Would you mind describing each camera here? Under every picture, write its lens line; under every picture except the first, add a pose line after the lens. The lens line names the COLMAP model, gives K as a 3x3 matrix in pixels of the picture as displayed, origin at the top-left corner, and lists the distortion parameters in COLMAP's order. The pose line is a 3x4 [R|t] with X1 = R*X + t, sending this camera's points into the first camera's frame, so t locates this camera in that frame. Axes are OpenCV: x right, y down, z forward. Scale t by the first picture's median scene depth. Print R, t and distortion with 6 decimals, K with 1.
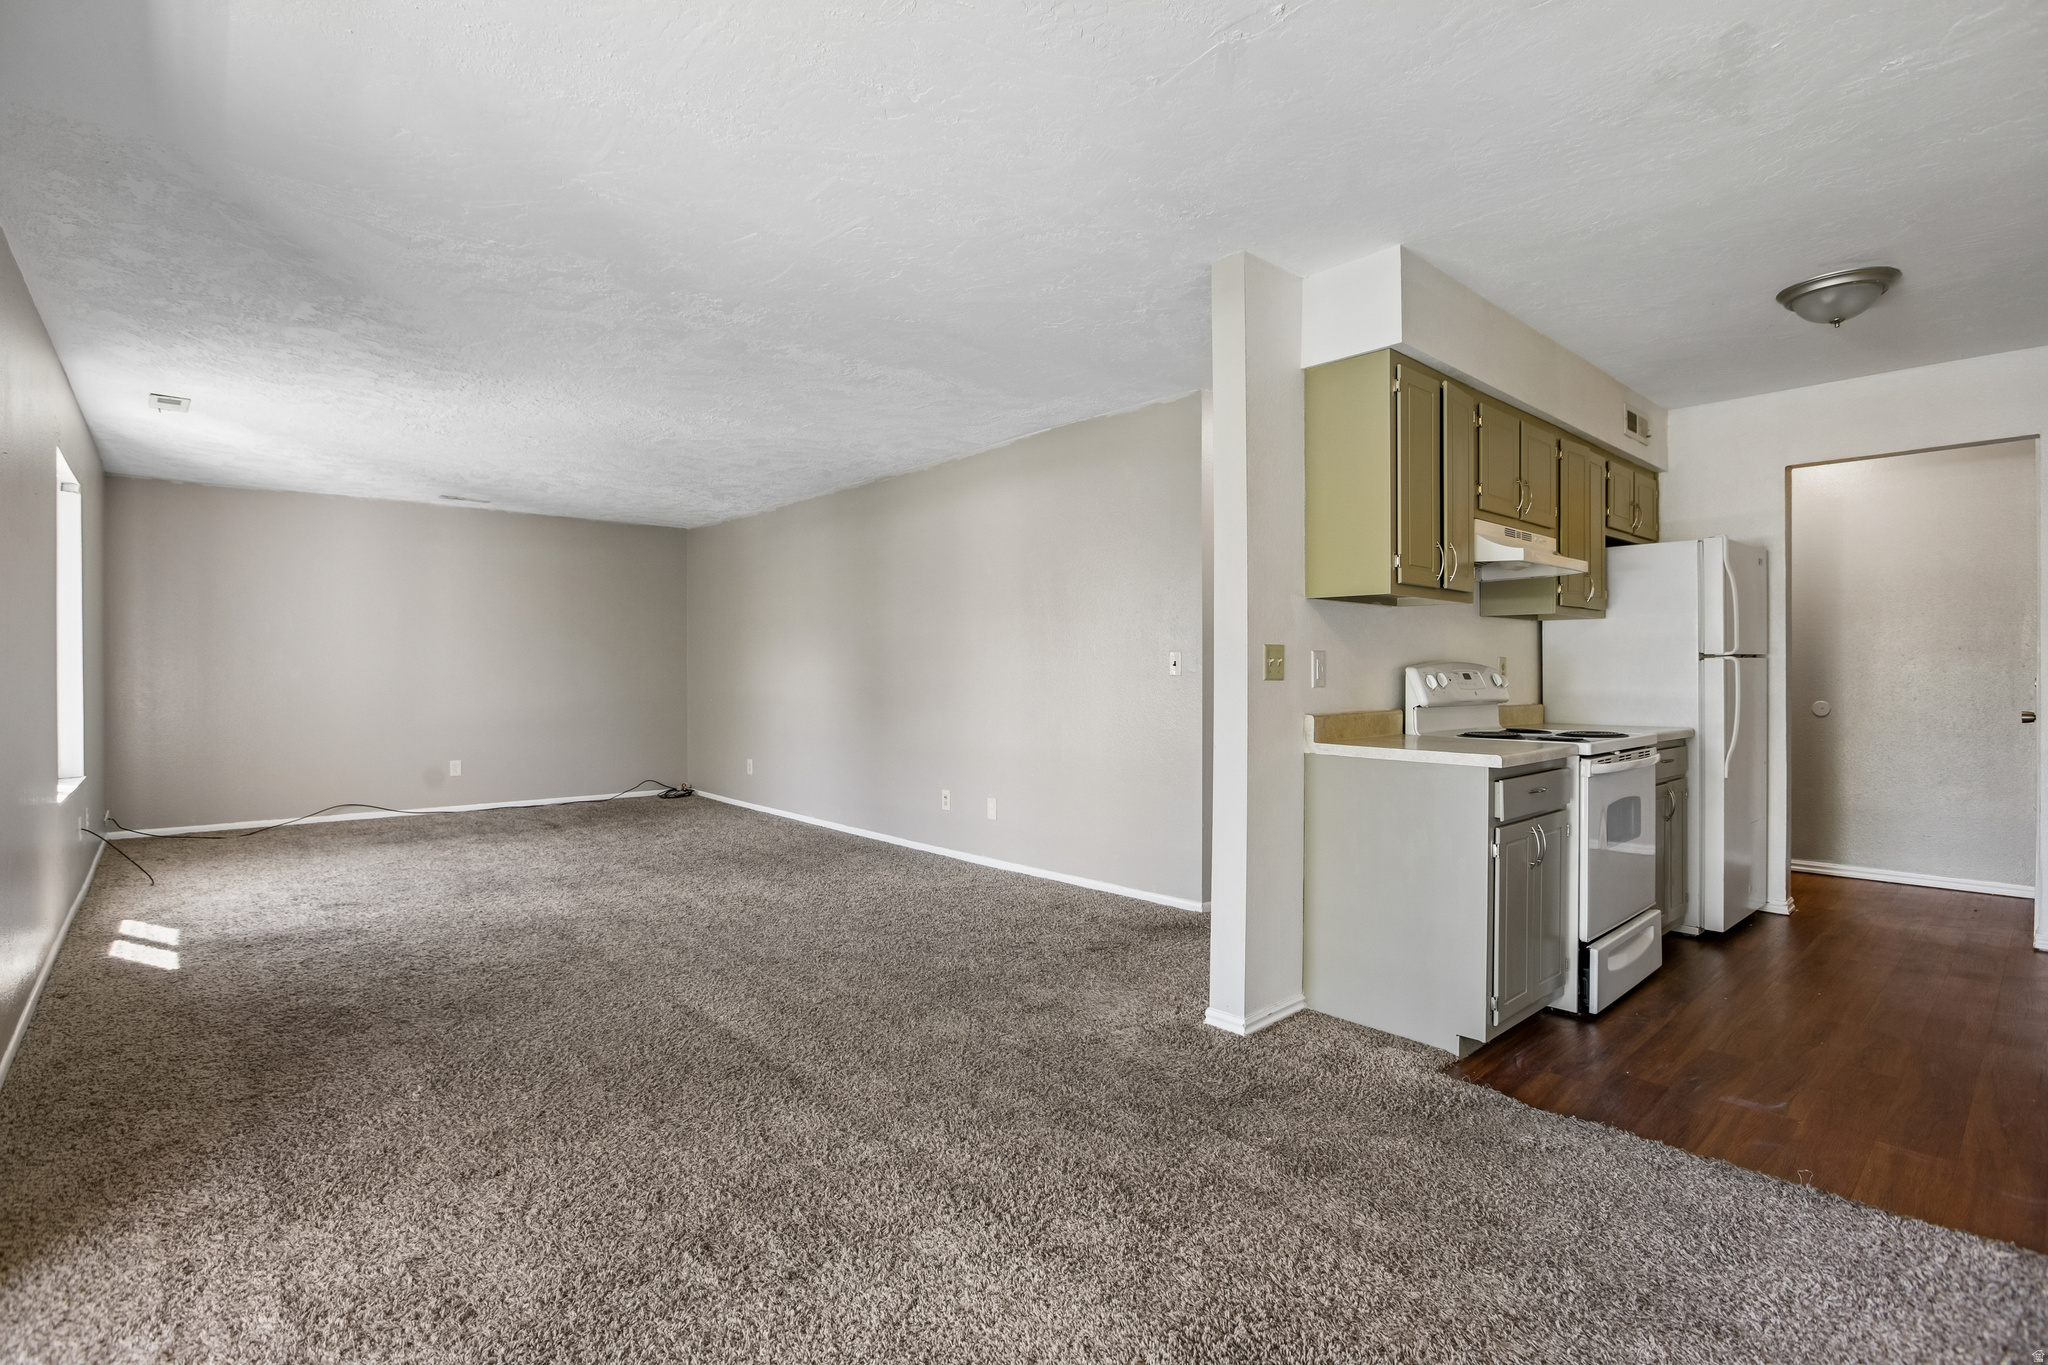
lens RADIAL K [[959.5, 0, 1018.2], [0, 959.5, 686.3], [0, 0, 1]] dist [-0.051690, 0.019402]
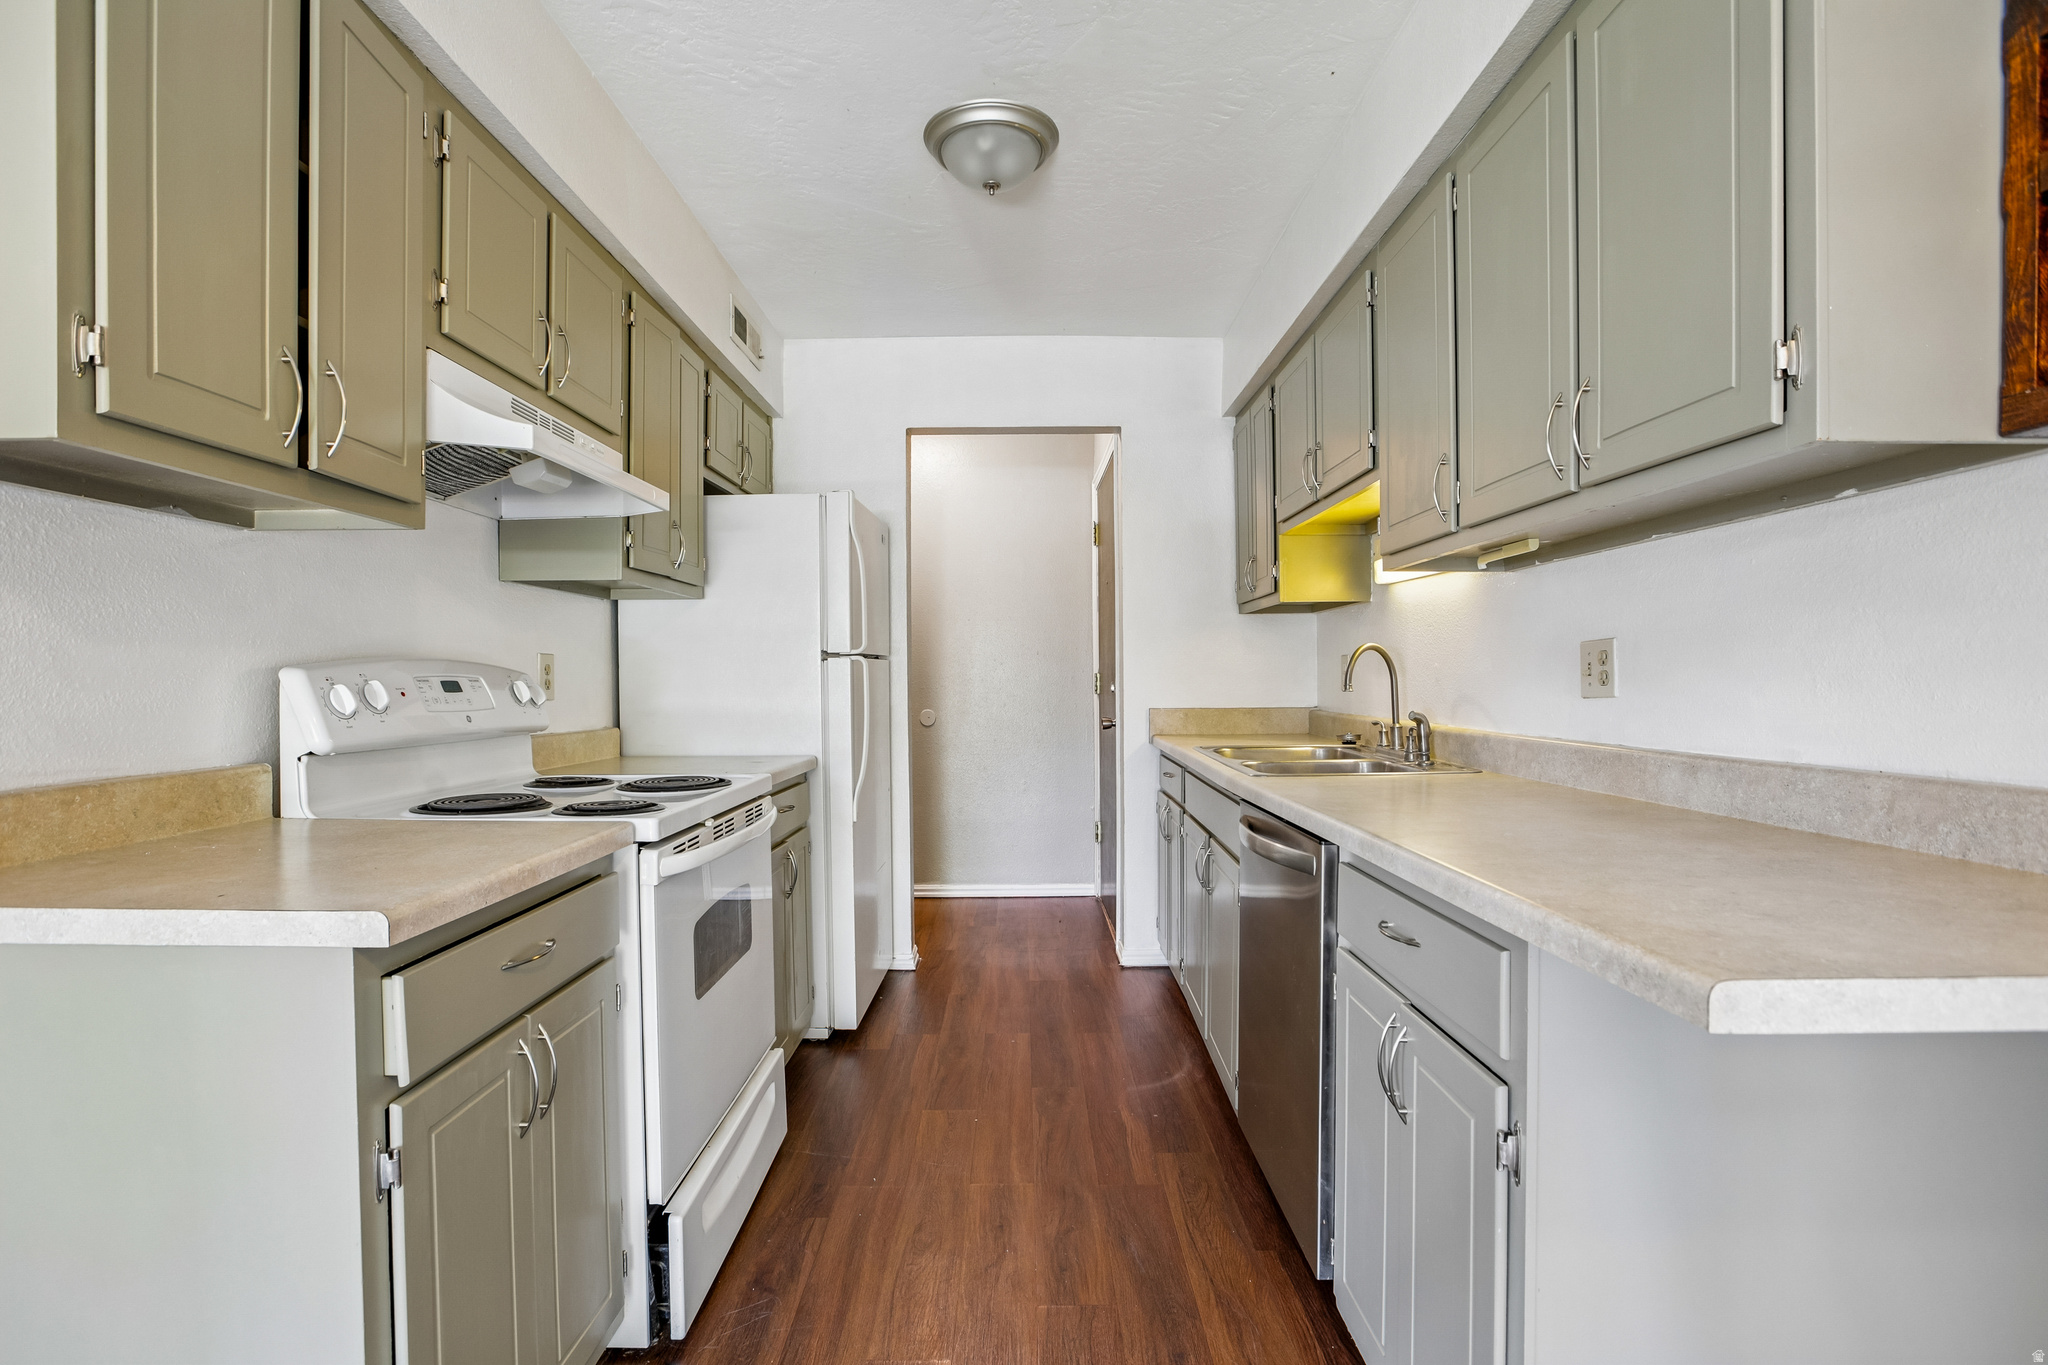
lens RADIAL K [[975.2, 0, 1014.8], [0, 975.2, 646.8], [0, 0, 1]] dist [-0.053210, 0.017884]
pose [[0.665581, 0.019457, 0.746072, 0.274821], [0.019617, 0.998859, -0.043550, -0.003192], [-0.746067, 0.043621, 0.664440, 0.405065]]
